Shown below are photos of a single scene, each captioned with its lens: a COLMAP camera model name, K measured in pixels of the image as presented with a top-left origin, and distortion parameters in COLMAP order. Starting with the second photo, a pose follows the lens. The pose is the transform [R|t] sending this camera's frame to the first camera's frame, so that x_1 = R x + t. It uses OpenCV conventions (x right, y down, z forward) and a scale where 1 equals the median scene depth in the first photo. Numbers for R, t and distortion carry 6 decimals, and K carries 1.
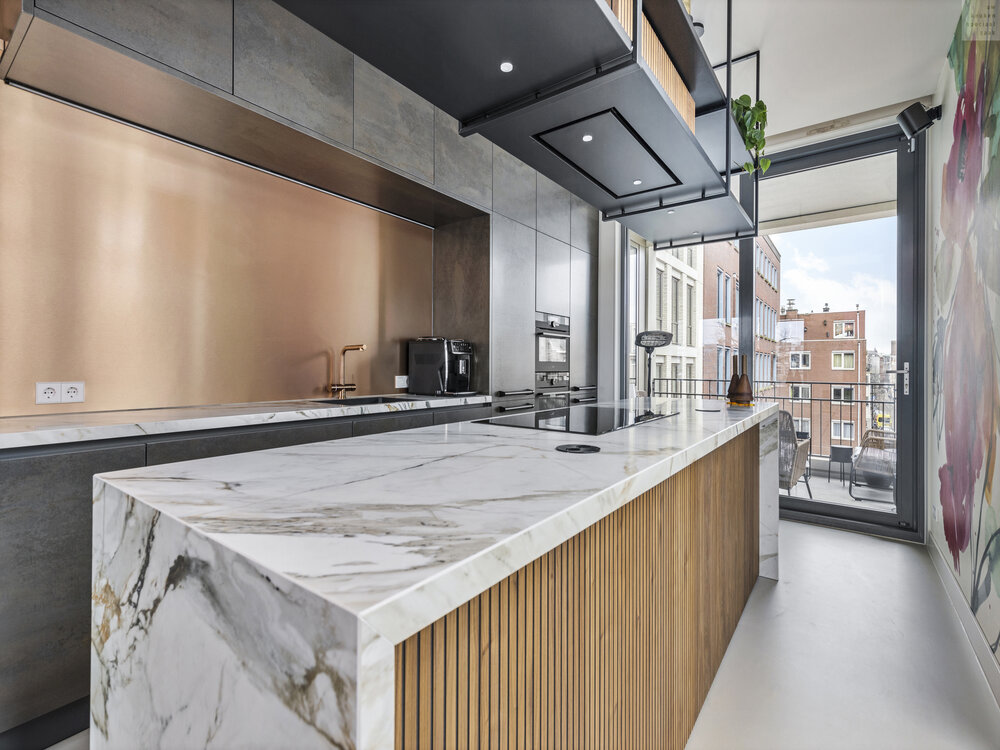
lens RADIAL K [[466.0, 0, 494.5], [0, 466.0, 364.7], [0, 0, 1]] dist [0.007698, 0.000432]
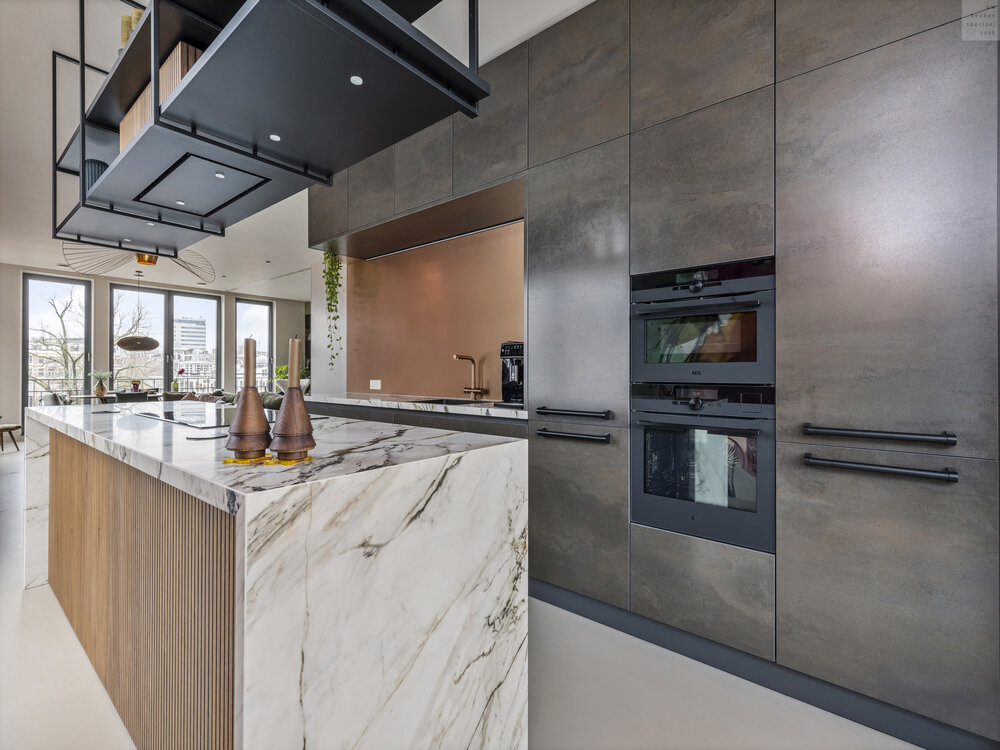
lens RADIAL K [[468.6, 0, 493.0], [0, 468.6, 372.3], [0, 0, 1]] dist [0.003484, -0.000198]
pose [[-0.050582, -0.006809, -0.998697, 1.084501], [-0.001843, 0.999976, -0.006724, 0.011484], [0.998718, 0.001501, -0.050593, 1.389861]]
